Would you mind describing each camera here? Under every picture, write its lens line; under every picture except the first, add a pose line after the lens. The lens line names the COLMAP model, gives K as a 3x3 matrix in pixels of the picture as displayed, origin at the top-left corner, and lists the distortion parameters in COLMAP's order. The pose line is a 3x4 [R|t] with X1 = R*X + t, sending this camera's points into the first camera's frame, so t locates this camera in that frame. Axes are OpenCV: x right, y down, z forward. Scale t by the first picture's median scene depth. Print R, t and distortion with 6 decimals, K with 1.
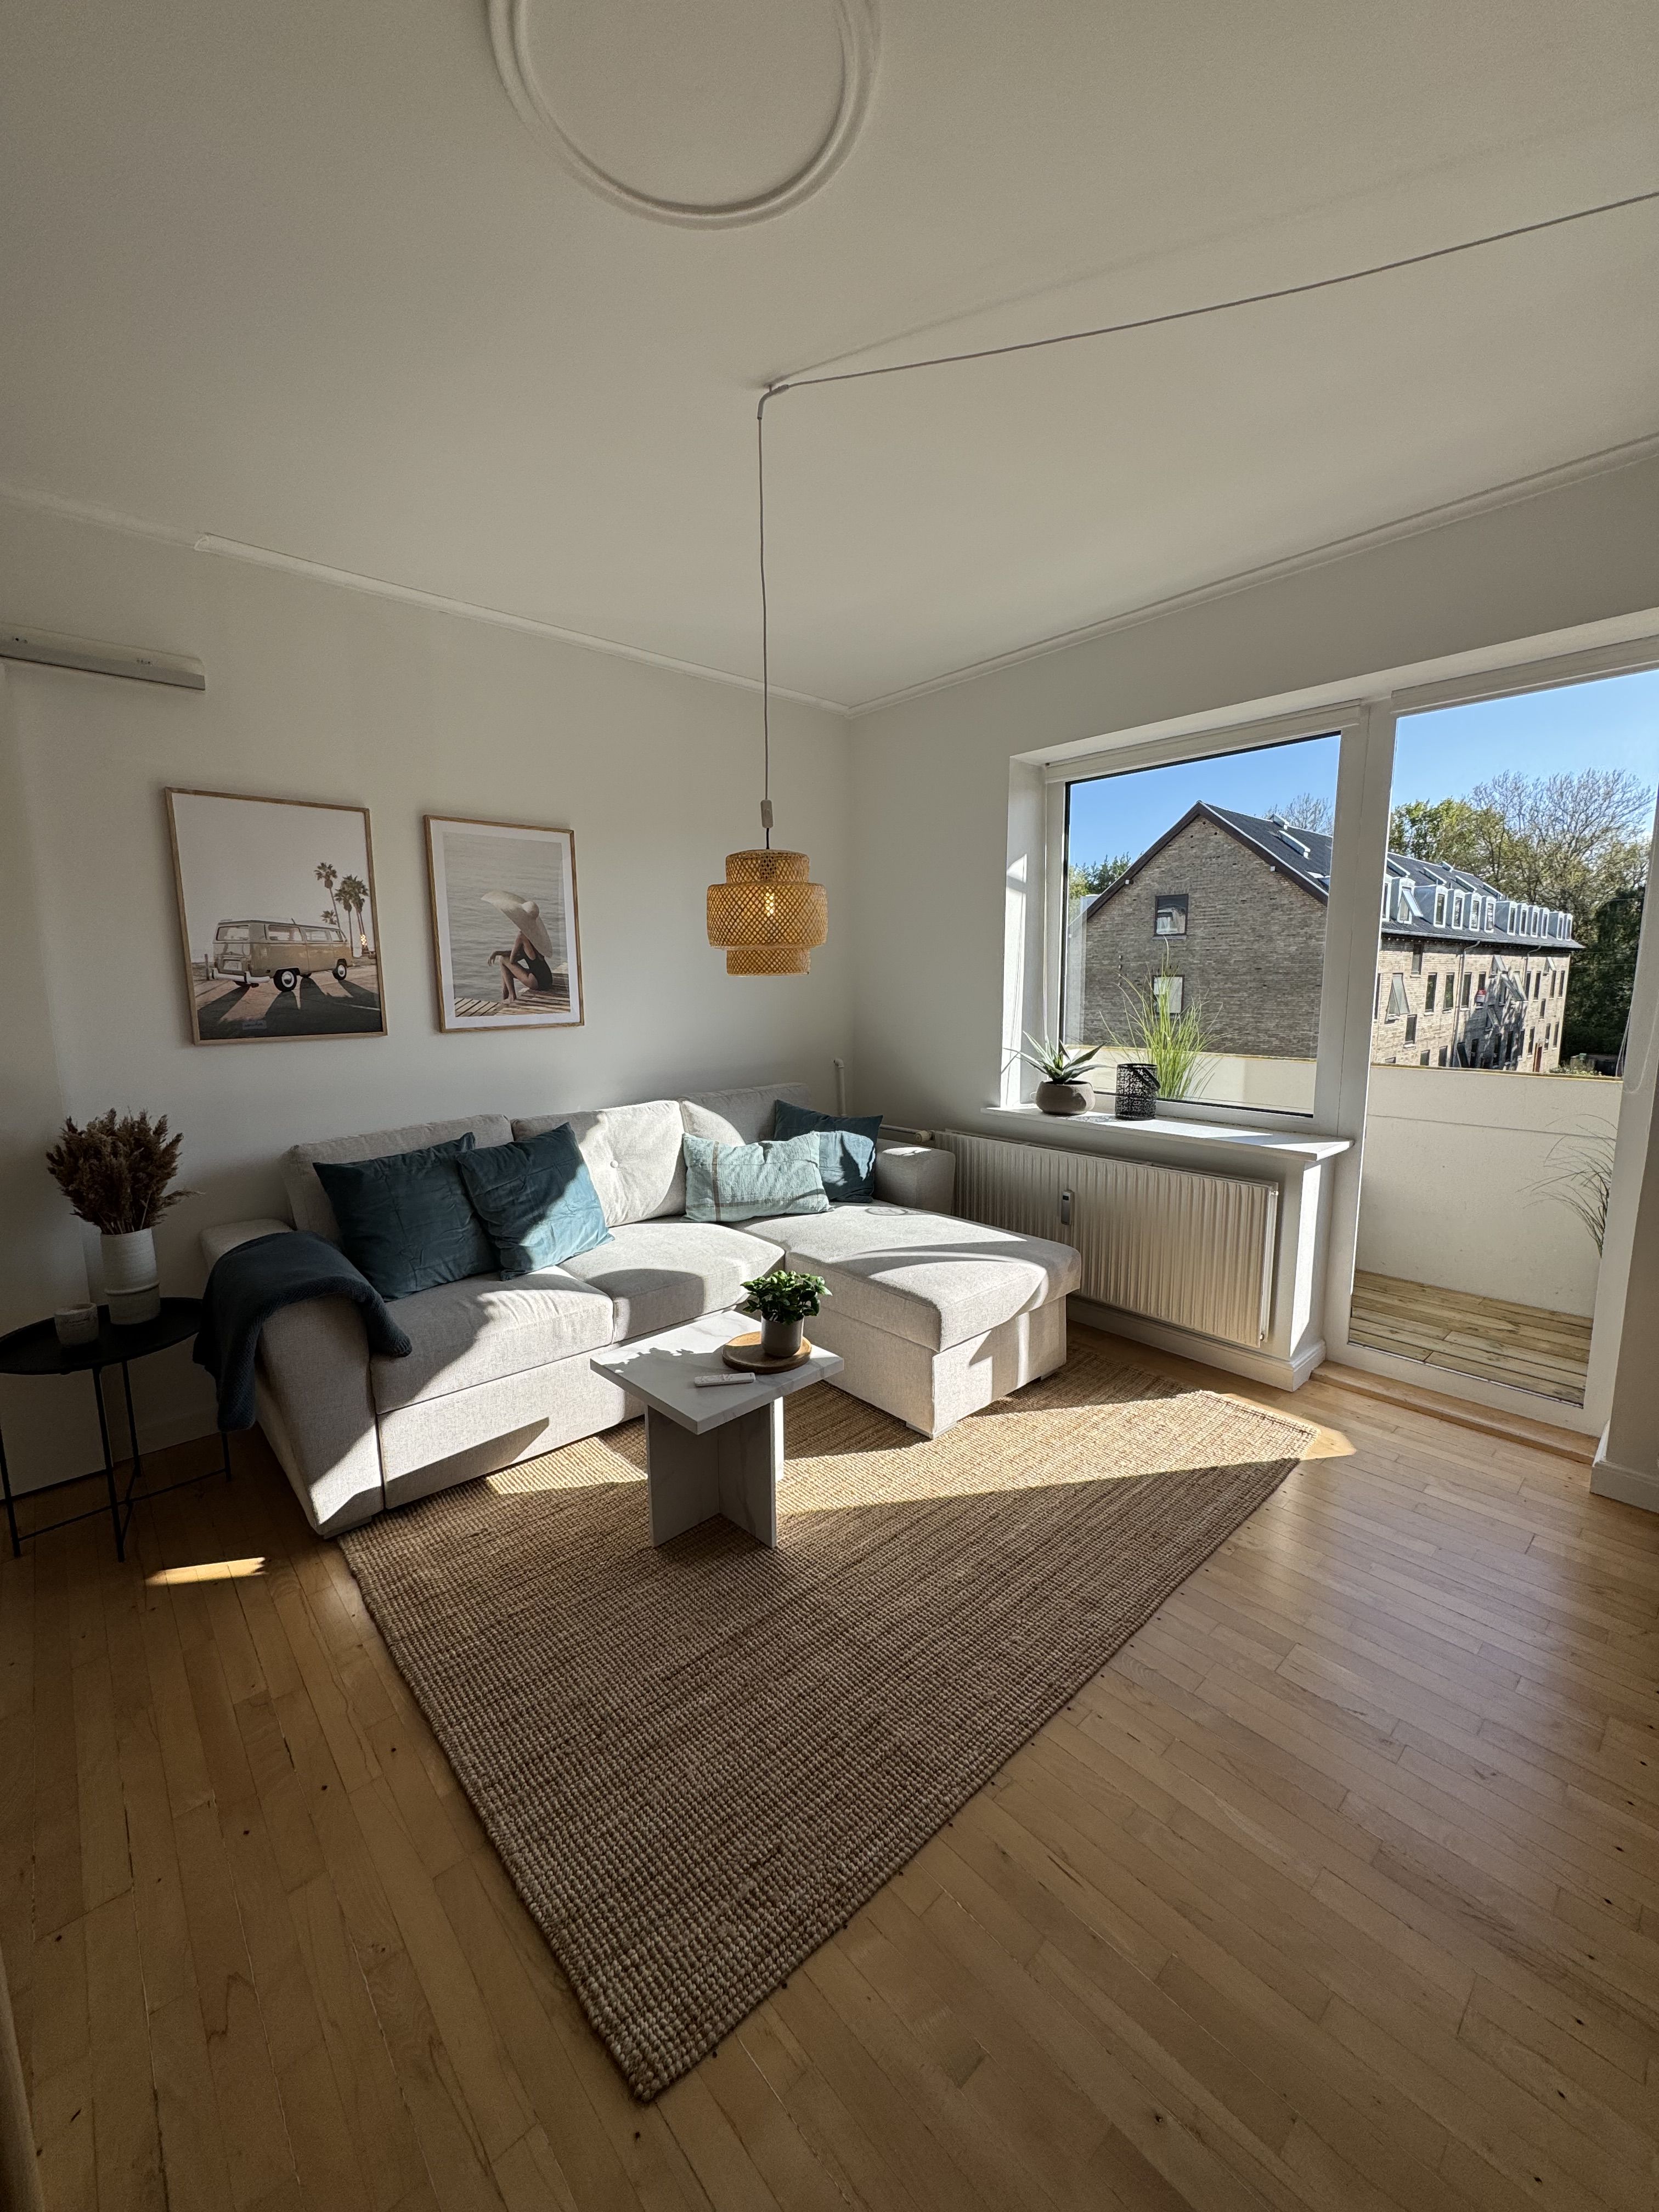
lens RADIAL K [[882.4, 0, 831.8], [0, 882.4, 1100.7], [0, 0, 1]] dist [-0.002249, 0.000084]
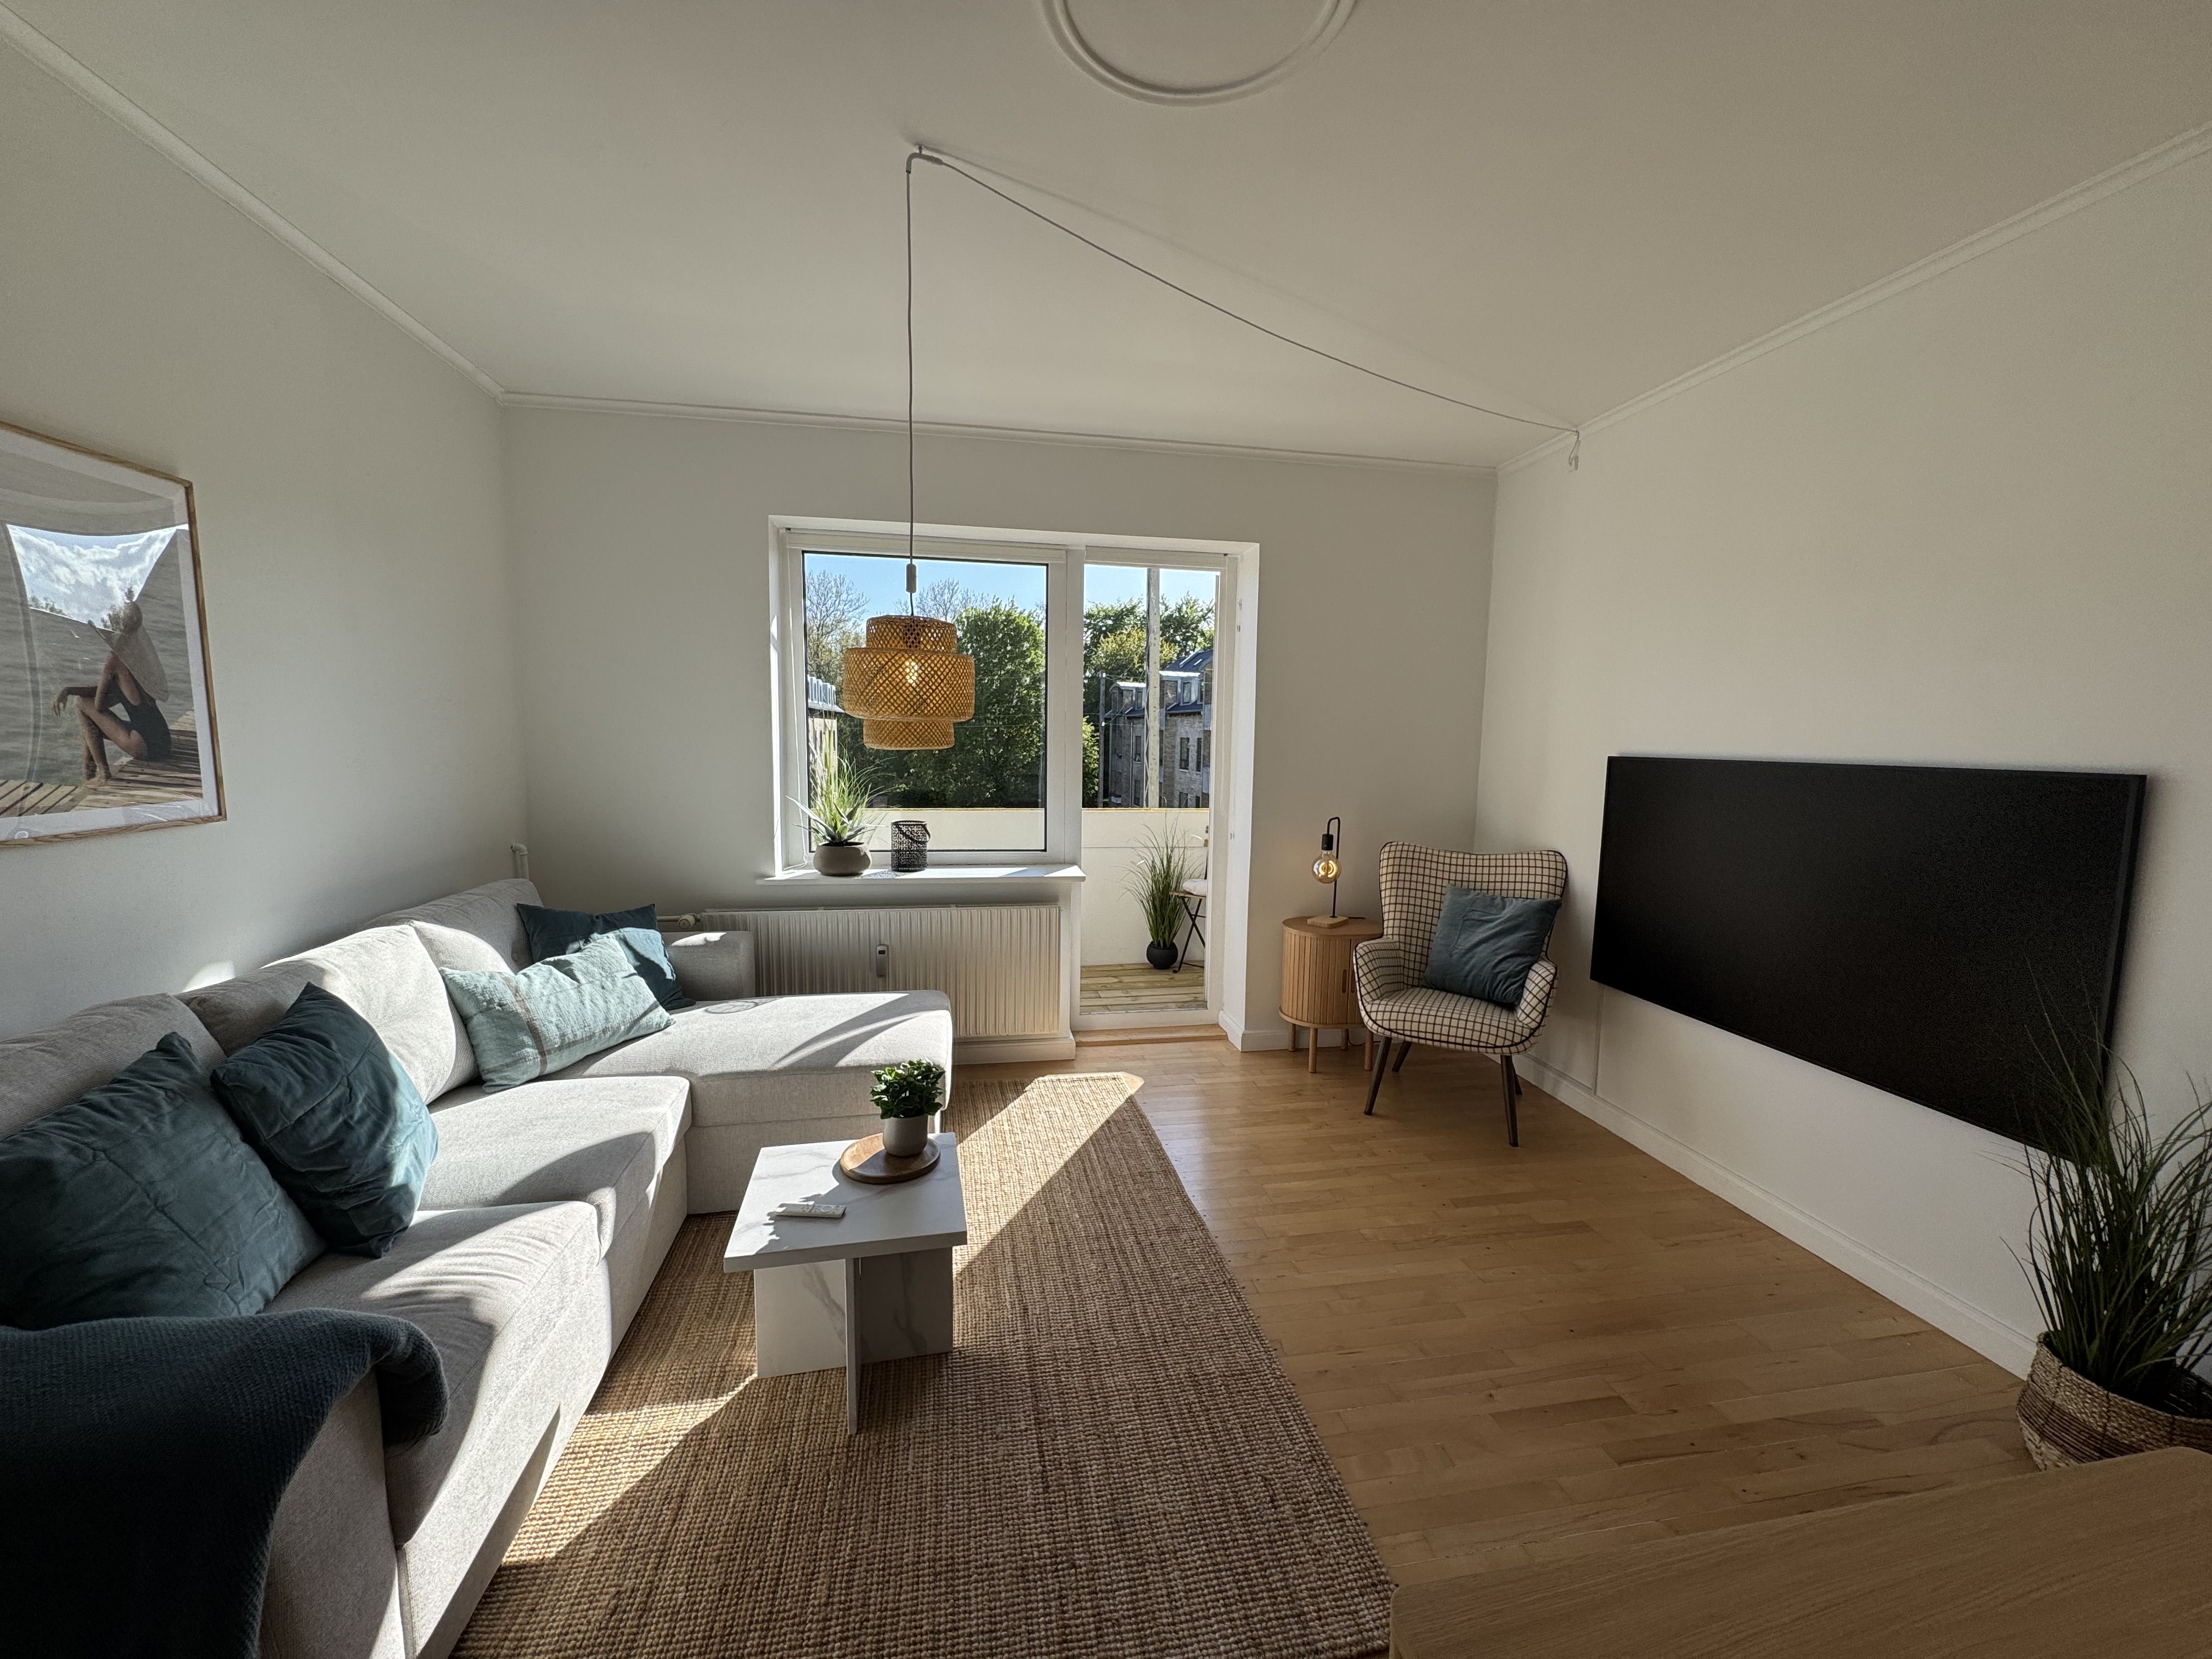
lens RADIAL K [[882.4, 0, 1113.2], [0, 882.4, 825.4], [0, 0, 1]] dist [-0.002249, 0.000084]
pose [[0.518748, -0.073065, 0.851799, -0.506178], [0.100818, 0.994617, 0.023917, -0.039350], [-0.848962, 0.073470, 0.523322, 0.217371]]
